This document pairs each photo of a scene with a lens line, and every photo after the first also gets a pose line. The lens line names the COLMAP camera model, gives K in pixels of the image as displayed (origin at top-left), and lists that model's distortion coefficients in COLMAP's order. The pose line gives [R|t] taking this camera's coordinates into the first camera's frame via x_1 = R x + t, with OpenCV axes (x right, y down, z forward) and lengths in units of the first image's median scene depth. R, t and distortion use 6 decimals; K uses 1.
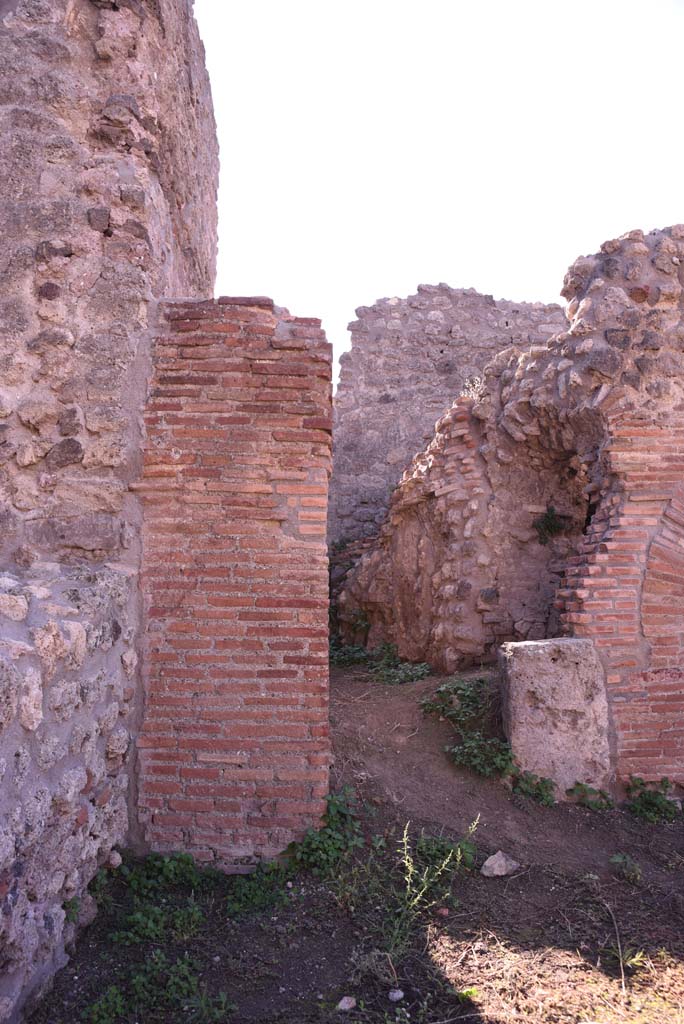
lens RADIAL K [[688.2, 0, 342.0], [0, 688.2, 512.0], [0, 0, 1]] dist [-0.134739, 0.089468]
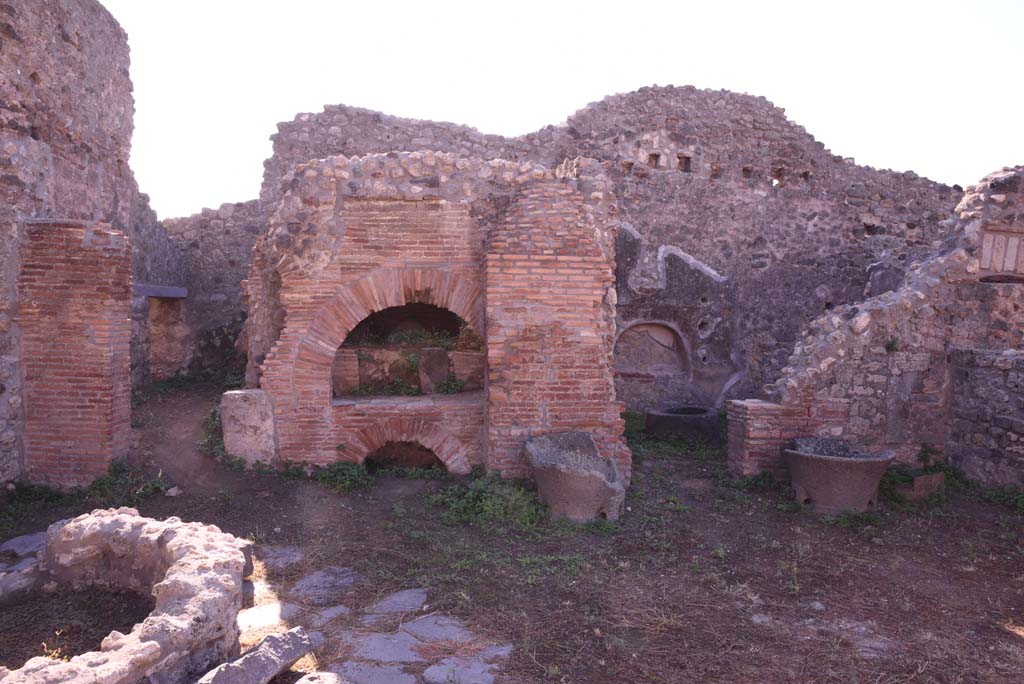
lens RADIAL K [[688.2, 0, 512.0], [0, 688.2, 342.0], [0, 0, 1]] dist [-0.134739, 0.089468]
pose [[0.997866, 0.020453, 0.062013, 1.068594], [-0.032534, 0.979138, 0.200574, -0.411625], [-0.056617, -0.202163, 0.977714, -1.045313]]
